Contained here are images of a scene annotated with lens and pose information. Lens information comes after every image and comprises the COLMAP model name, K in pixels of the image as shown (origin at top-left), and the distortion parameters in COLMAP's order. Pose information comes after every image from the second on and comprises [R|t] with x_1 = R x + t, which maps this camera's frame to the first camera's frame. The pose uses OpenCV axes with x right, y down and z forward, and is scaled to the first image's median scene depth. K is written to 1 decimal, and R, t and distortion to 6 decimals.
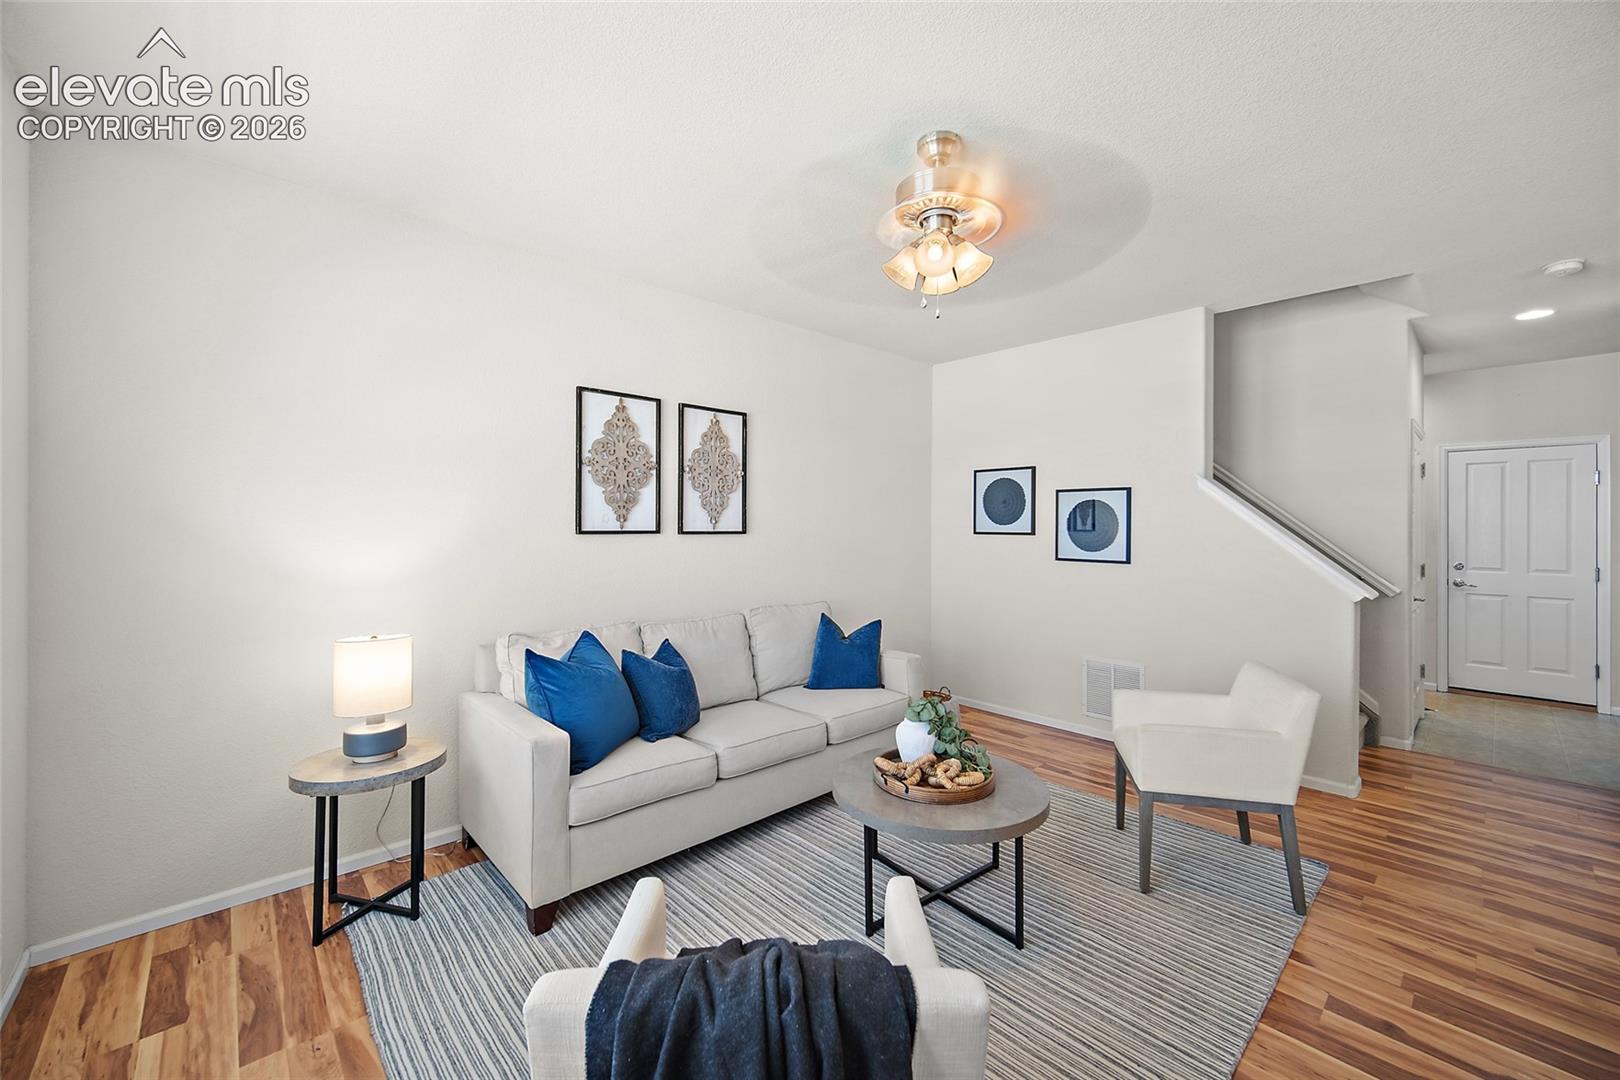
lens RADIAL K [[637.0, 0, 828.5], [0, 637.0, 530.9], [0, 0, 1]] dist [-0.000708, 0.000077]
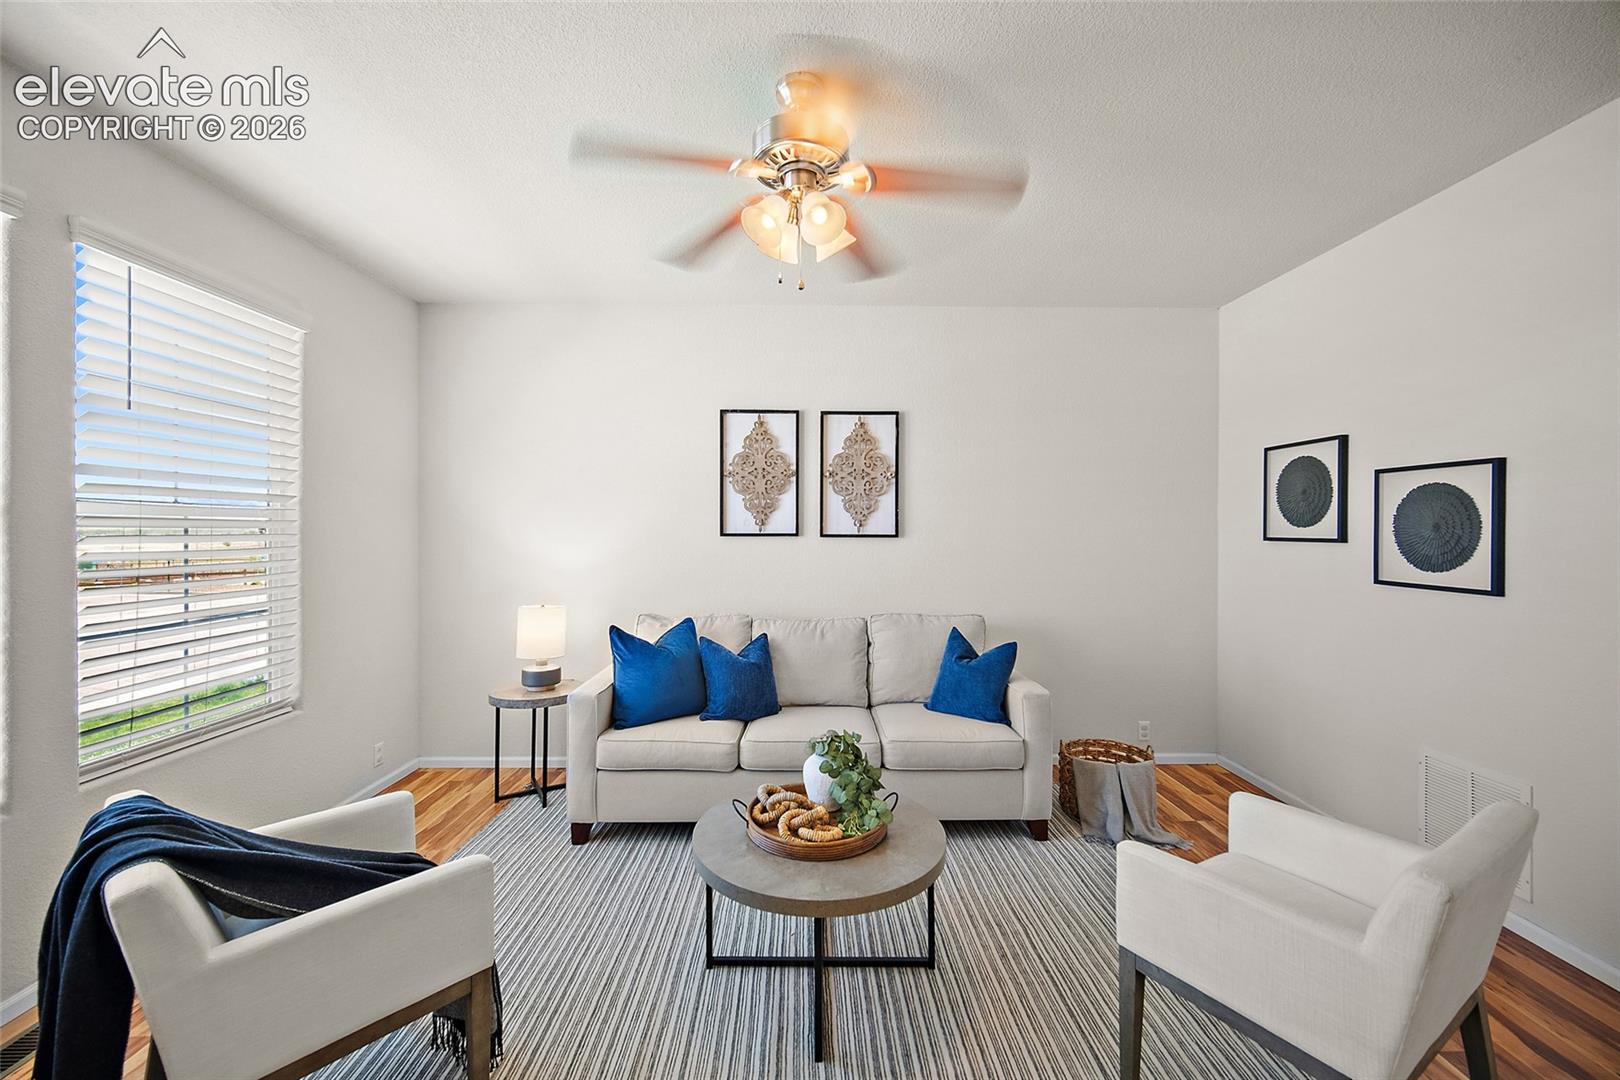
lens RADIAL K [[640.1, 0, 816.8], [0, 640.1, 535.2], [0, 0, 1]] dist [-0.002548, 0.000032]
pose [[0.738659, 0.005198, -0.674059, 0.467374], [-0.004150, 0.999986, 0.003164, -0.001189], [0.674067, 0.000460, 0.738670, 0.222547]]
